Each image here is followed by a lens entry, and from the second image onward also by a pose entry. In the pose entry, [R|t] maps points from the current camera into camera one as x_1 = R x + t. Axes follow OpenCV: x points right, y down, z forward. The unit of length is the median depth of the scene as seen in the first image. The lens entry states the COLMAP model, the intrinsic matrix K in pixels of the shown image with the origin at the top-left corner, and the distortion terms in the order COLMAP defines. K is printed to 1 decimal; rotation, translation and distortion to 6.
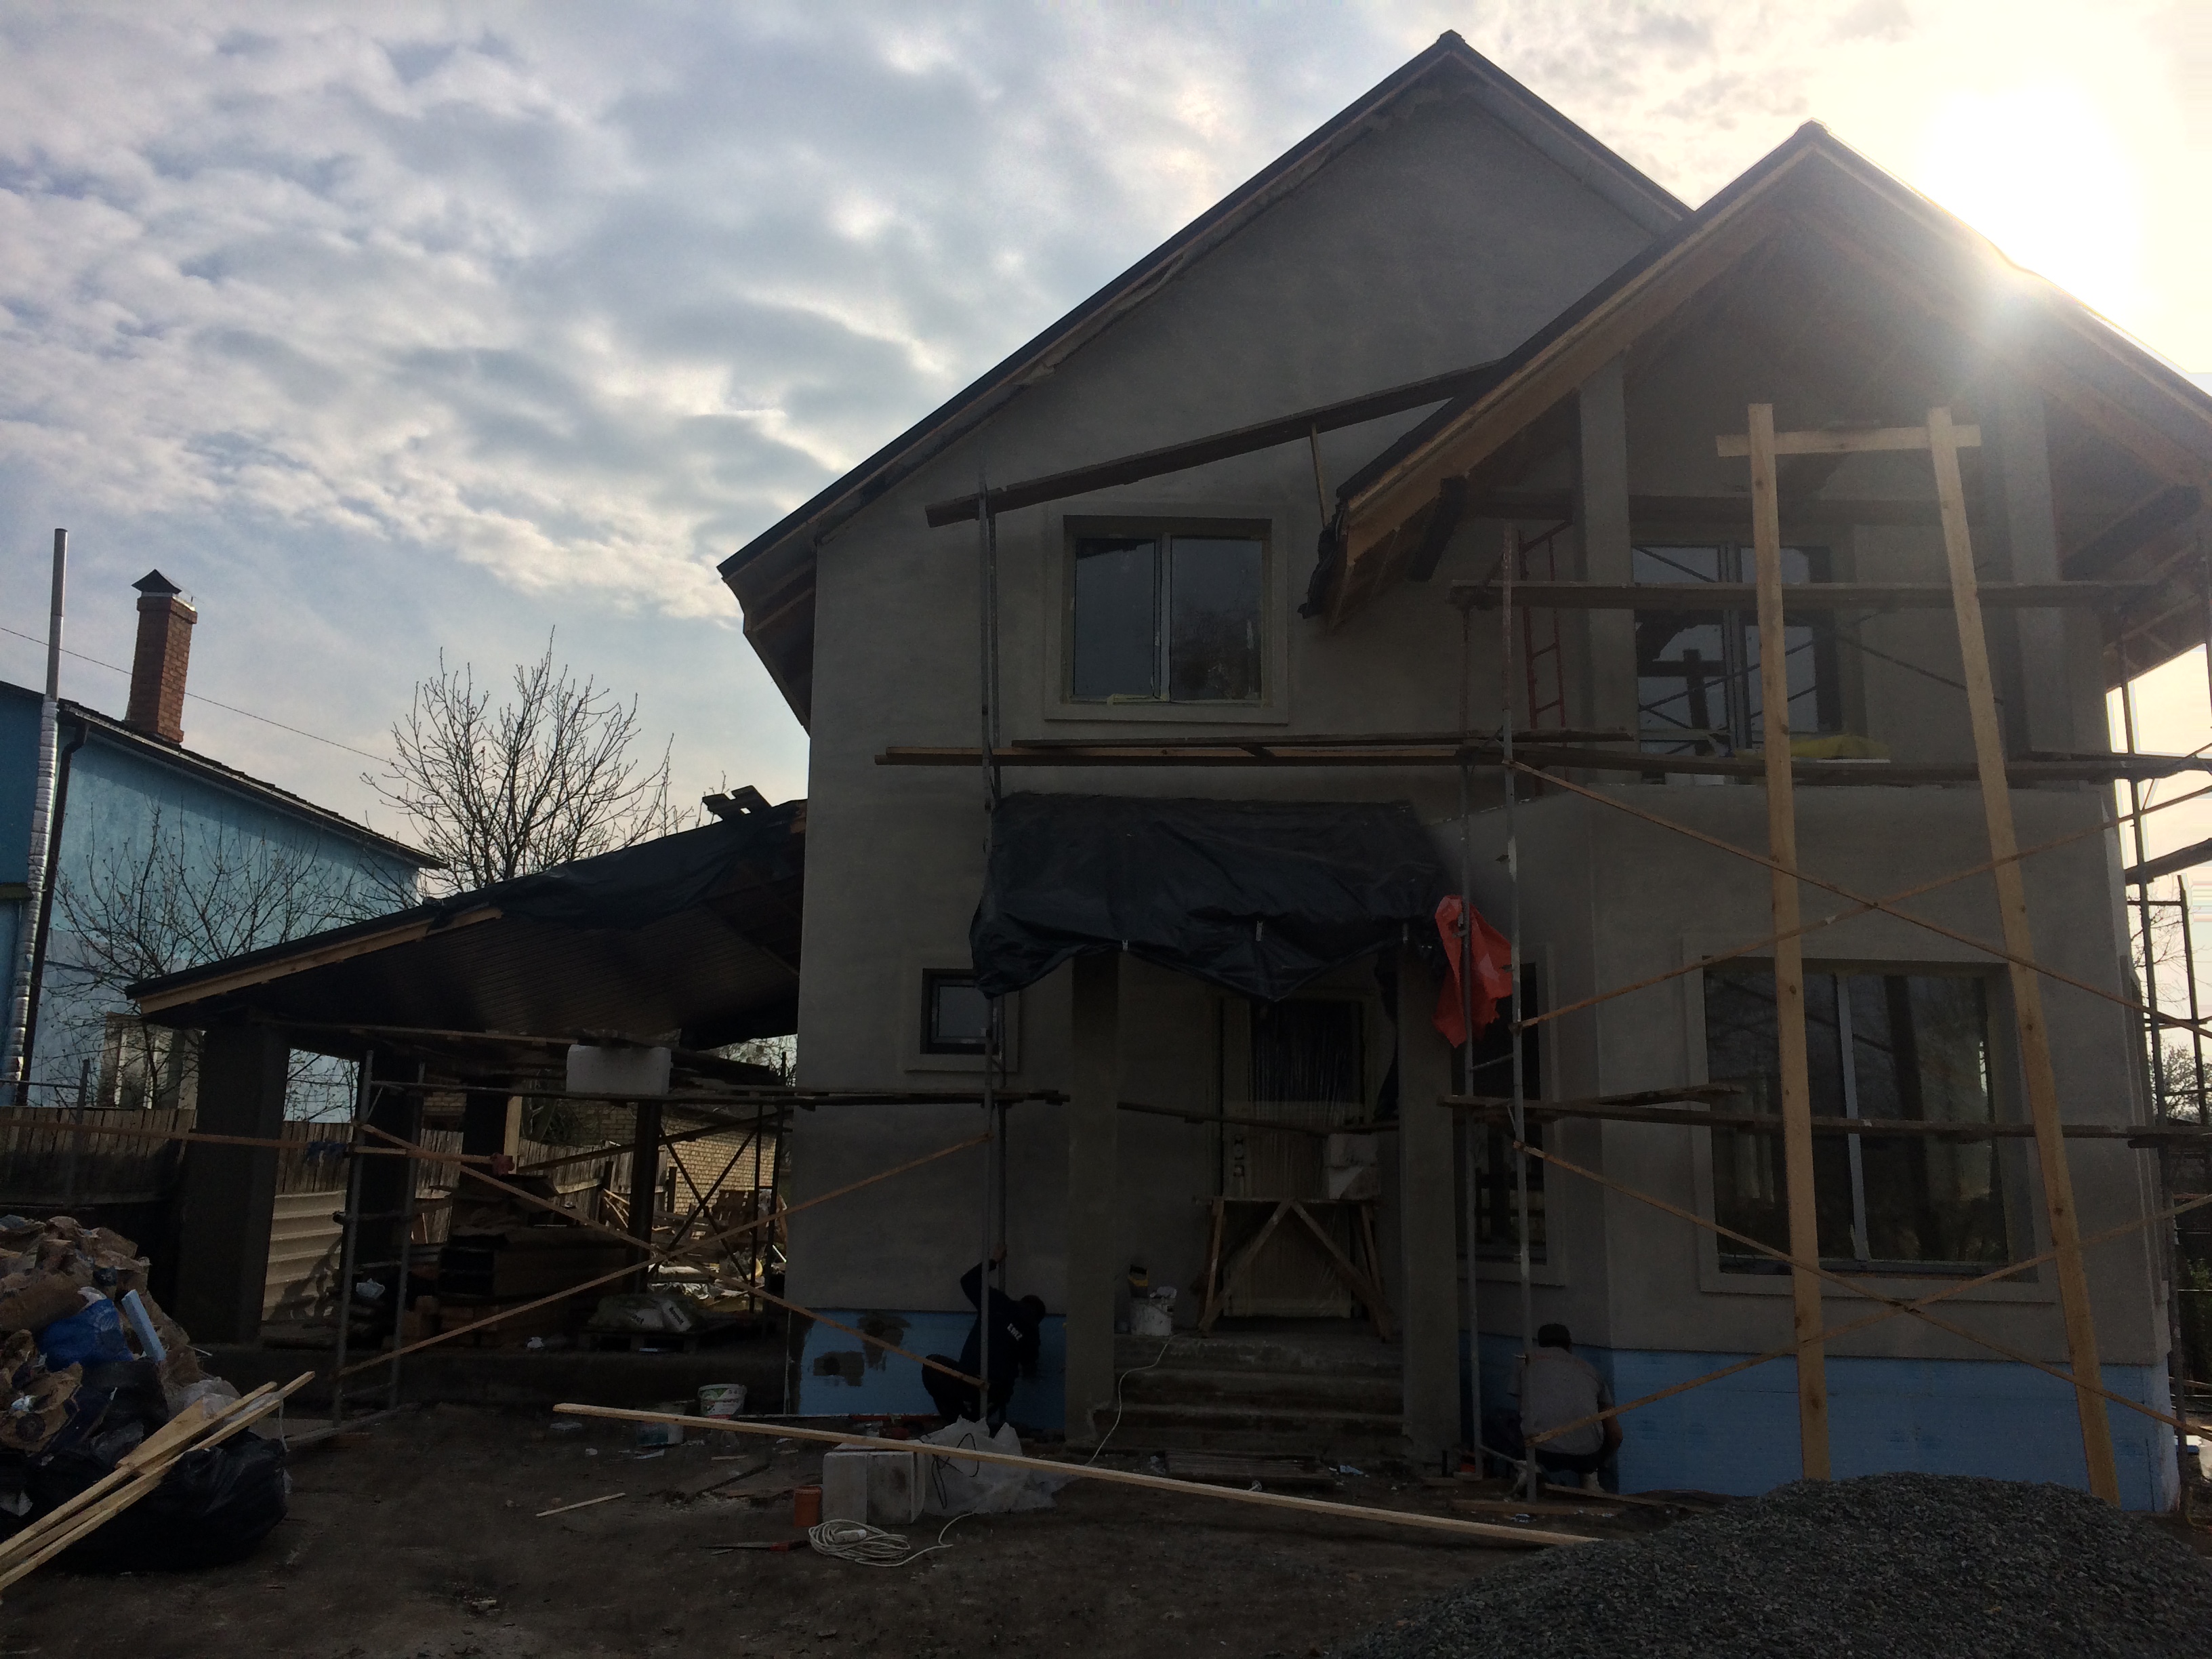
lens RADIAL K [[1870.5, 0, 1105.5], [0, 1870.5, 854.6], [0, 0, 1]] dist [0.064559, -0.089095]
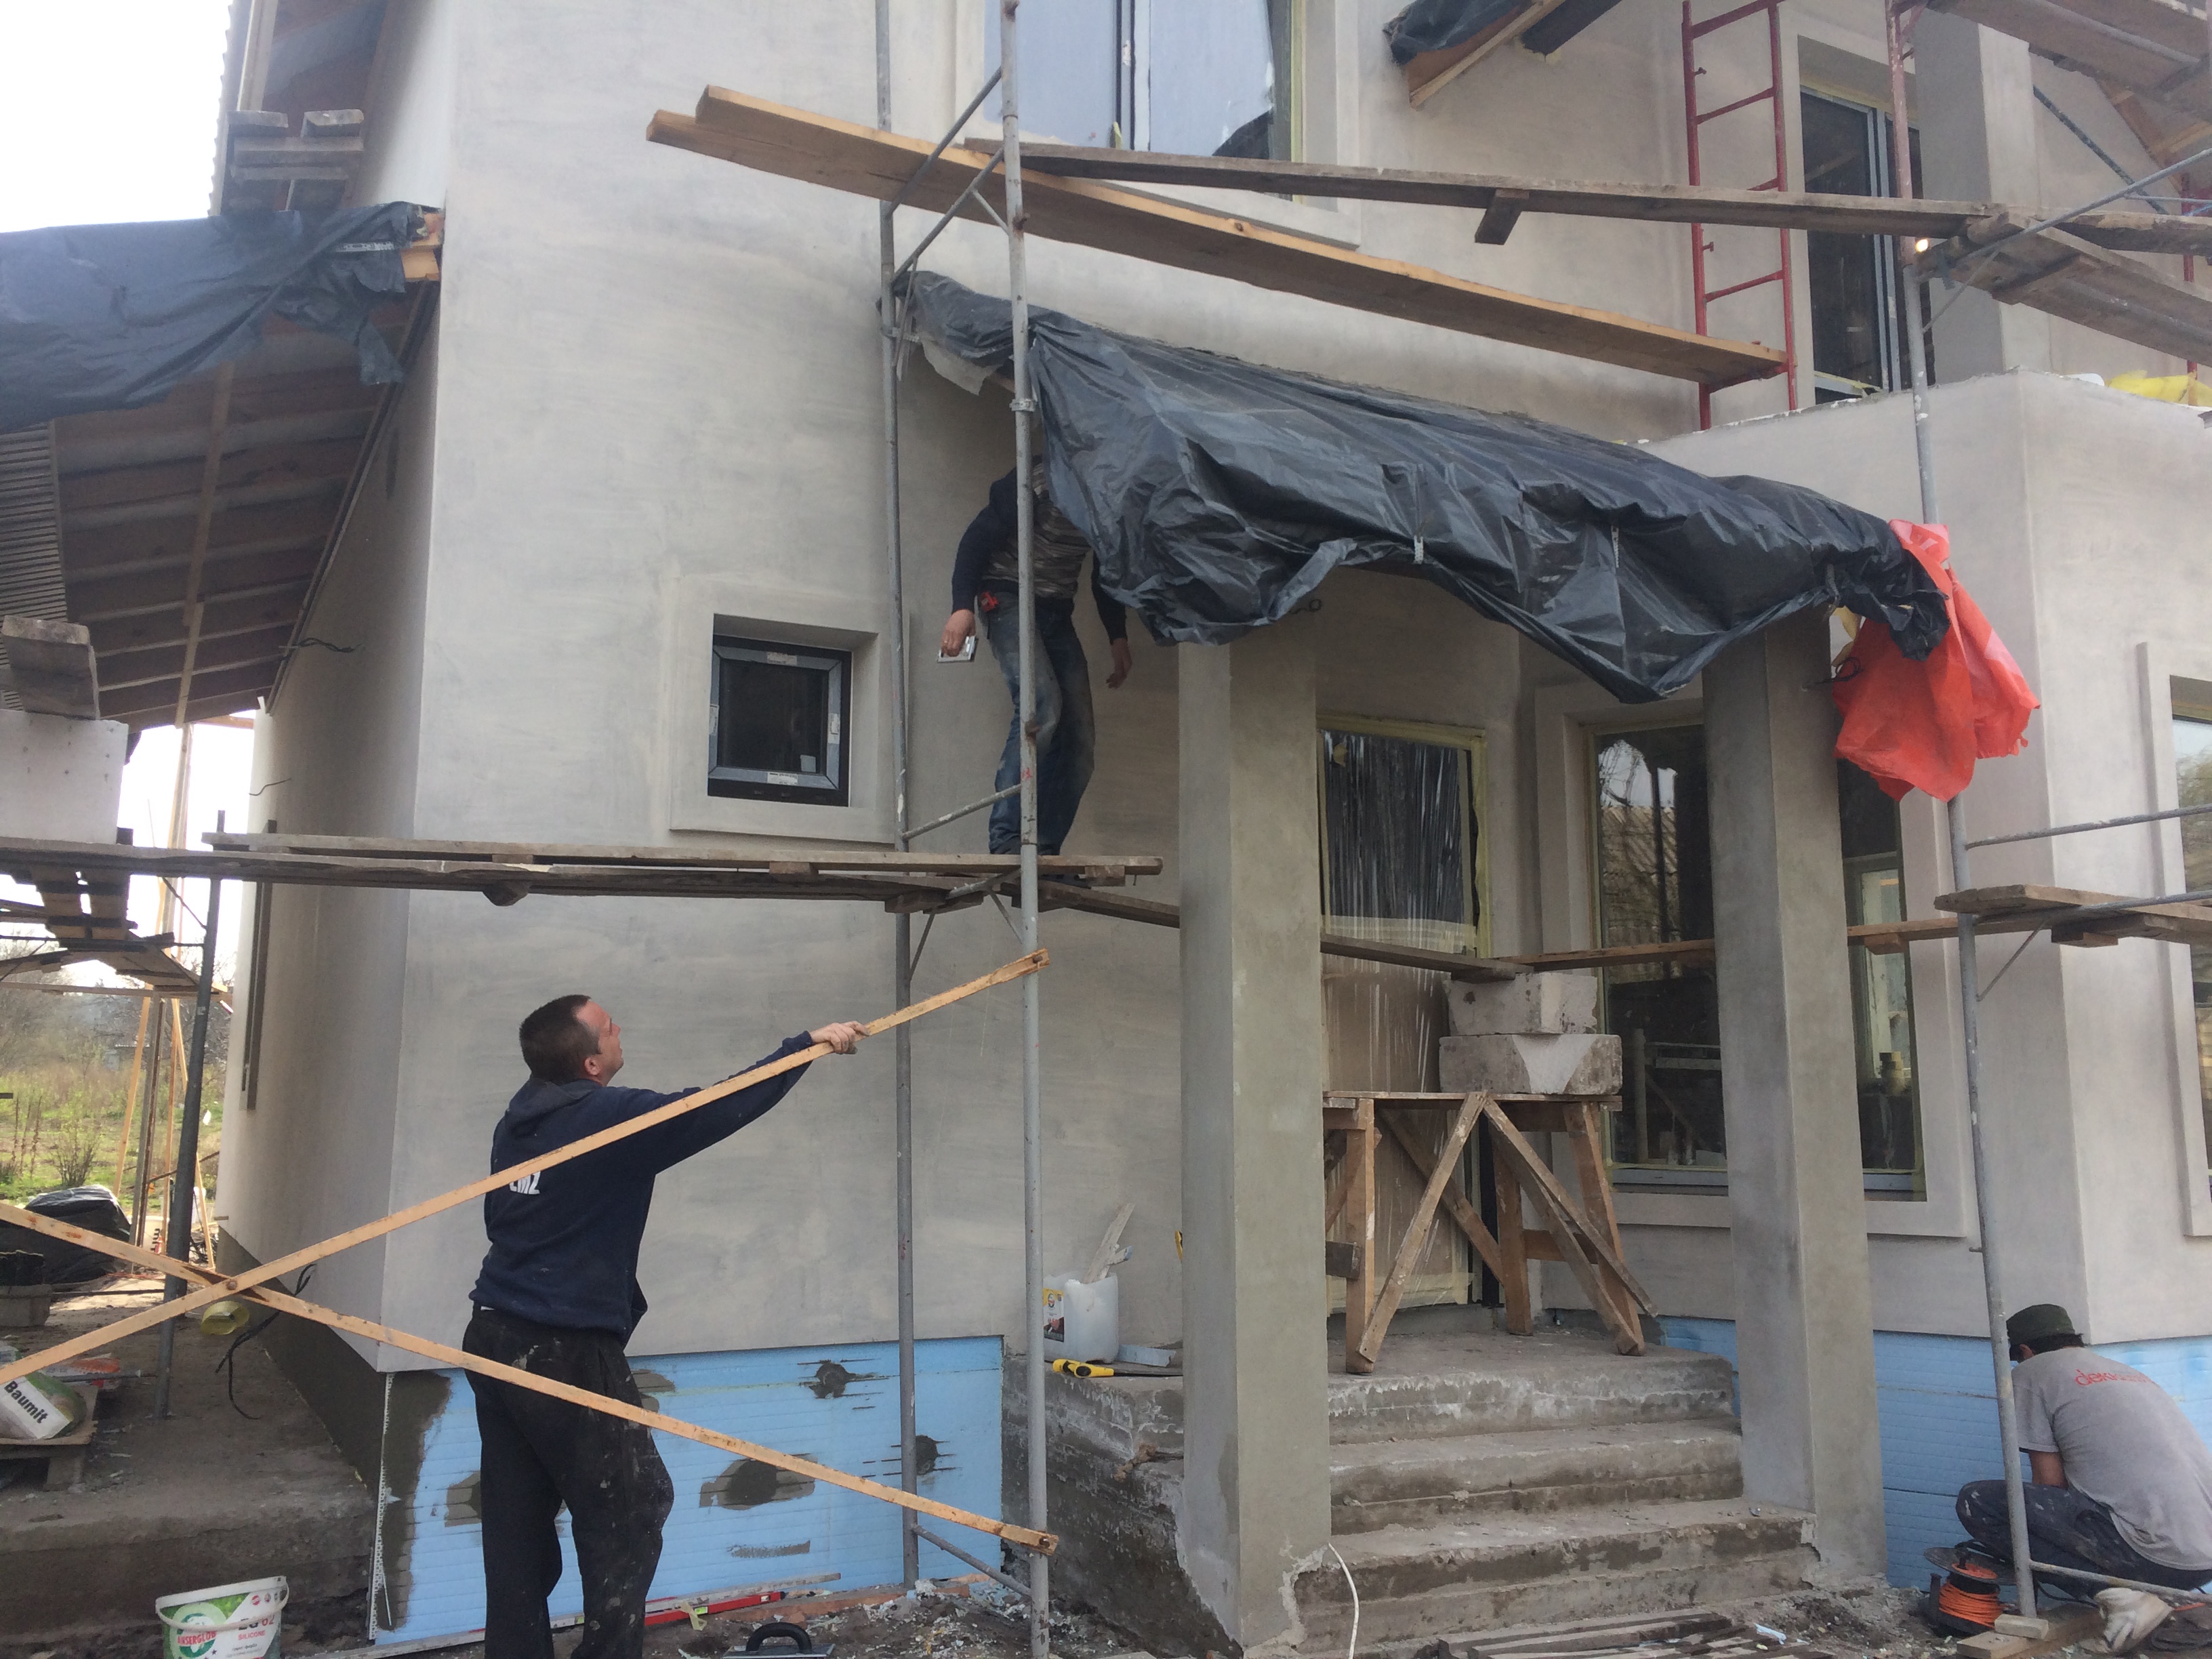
lens RADIAL K [[1870.5, 0, 1113.5], [0, 1870.5, 811.4], [0, 0, 1]] dist [0.064559, -0.089095]
pose [[0.883909, 0.052079, 0.464751, -0.234124], [-0.067555, 0.997576, 0.016697, 0.099867], [-0.462755, -0.046155, 0.885284, 0.569161]]
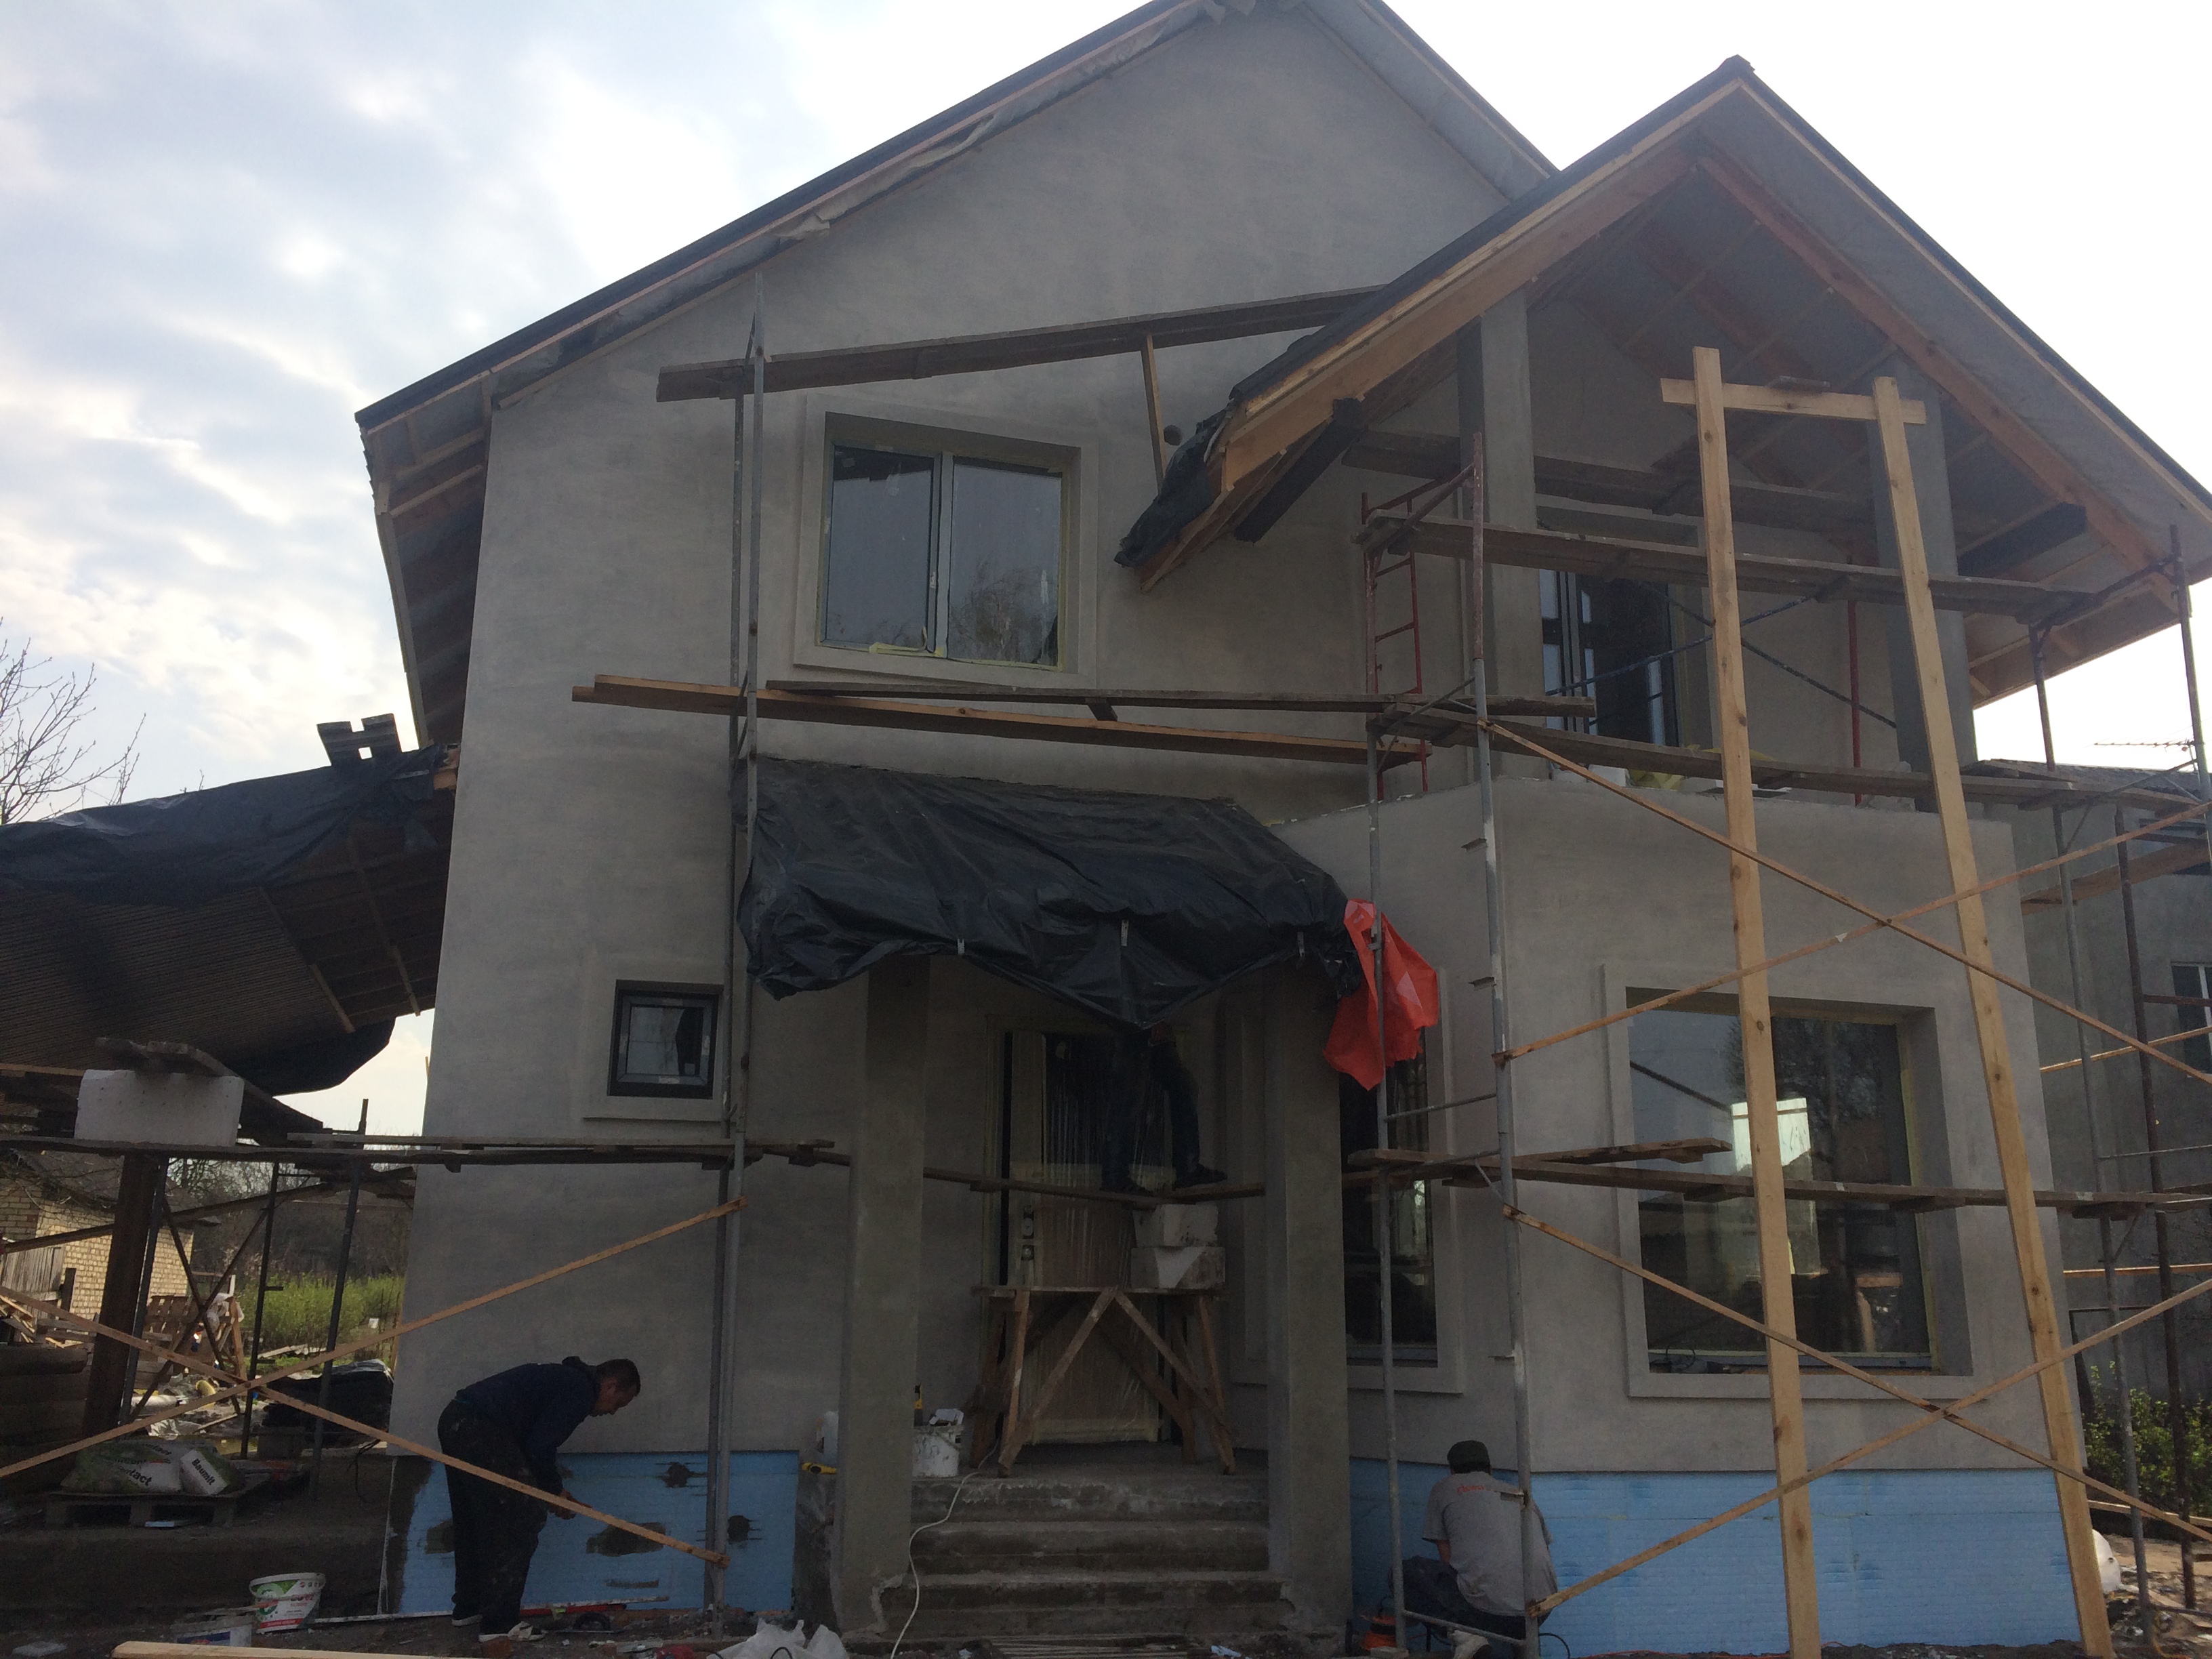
lens RADIAL K [[1870.5, 0, 1118.7], [0, 1870.5, 821.1], [0, 0, 1]] dist [0.064559, -0.089095]
pose [[0.955738, 0.061706, 0.287675, -0.130786], [-0.042026, 0.996365, -0.074097, 0.046863], [-0.291201, 0.058728, 0.954858, 0.238596]]
